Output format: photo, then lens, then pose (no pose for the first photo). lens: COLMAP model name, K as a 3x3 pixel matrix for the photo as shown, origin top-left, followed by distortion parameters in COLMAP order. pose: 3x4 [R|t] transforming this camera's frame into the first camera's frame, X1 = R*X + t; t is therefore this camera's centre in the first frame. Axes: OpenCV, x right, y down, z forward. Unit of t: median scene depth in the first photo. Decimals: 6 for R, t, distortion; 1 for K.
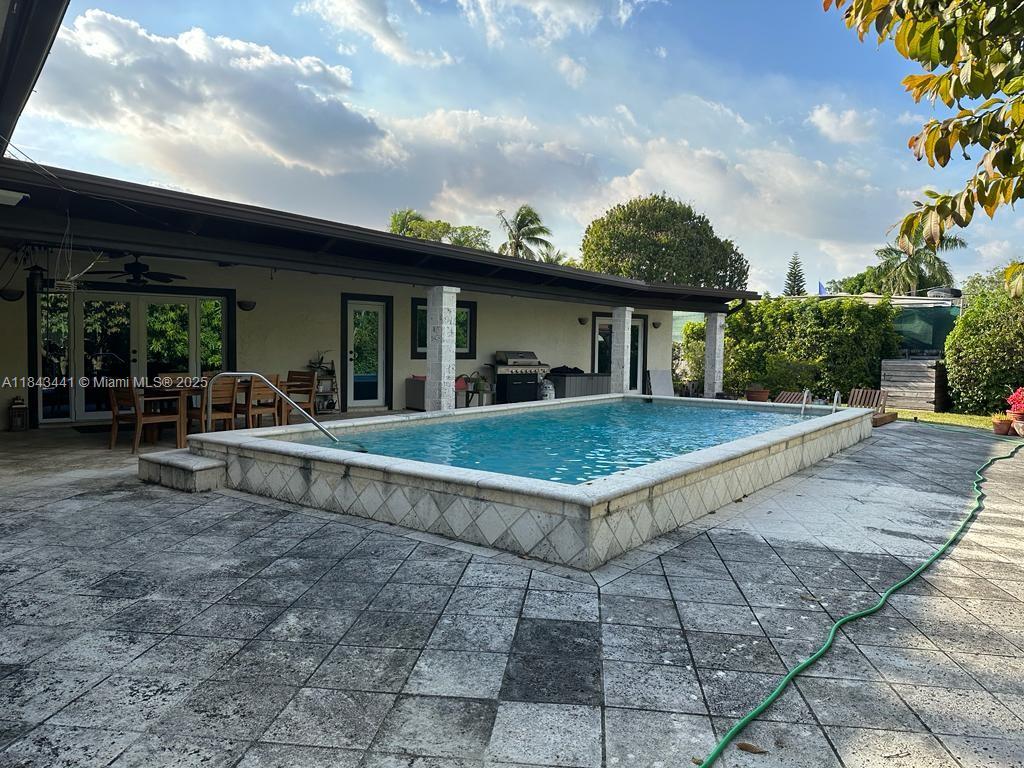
lens RADIAL K [[710.3, 0, 510.5], [0, 710.3, 379.1], [0, 0, 1]] dist [0.102669, -0.129133]
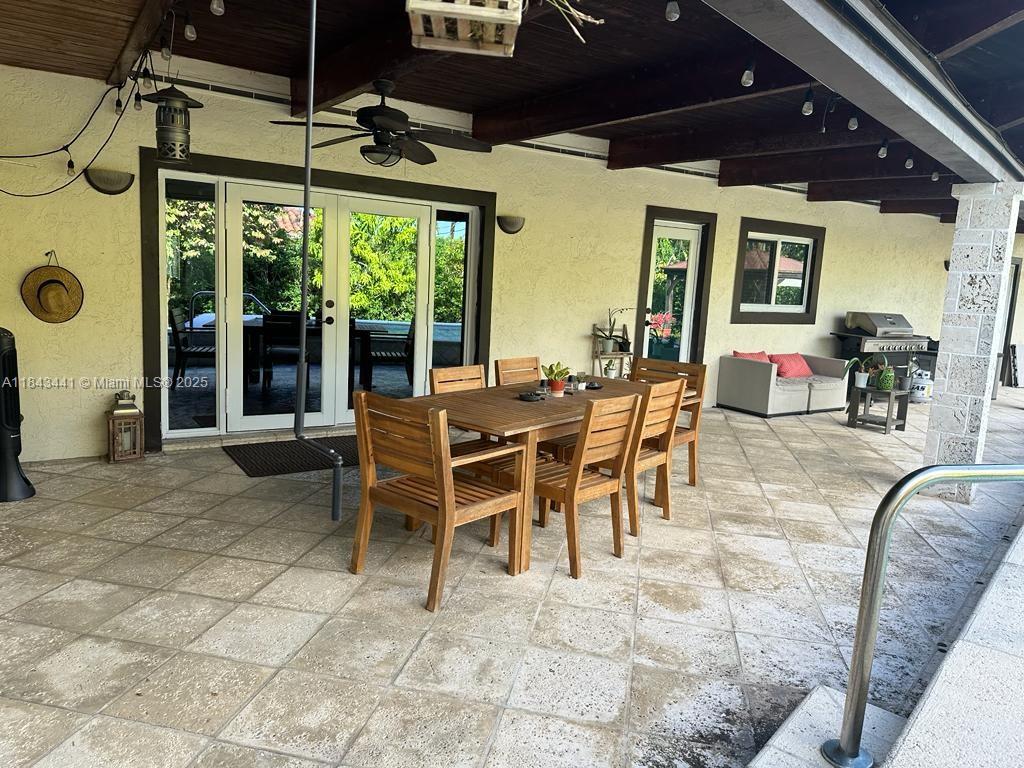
lens RADIAL K [[710.3, 0, 510.5], [0, 710.3, 379.1], [0, 0, 1]] dist [0.102669, -0.129133]
pose [[0.998503, 0.040944, -0.036264, -0.340319], [-0.037496, 0.995132, 0.091135, -0.033392], [0.039819, -0.089638, 0.995178, 0.442669]]
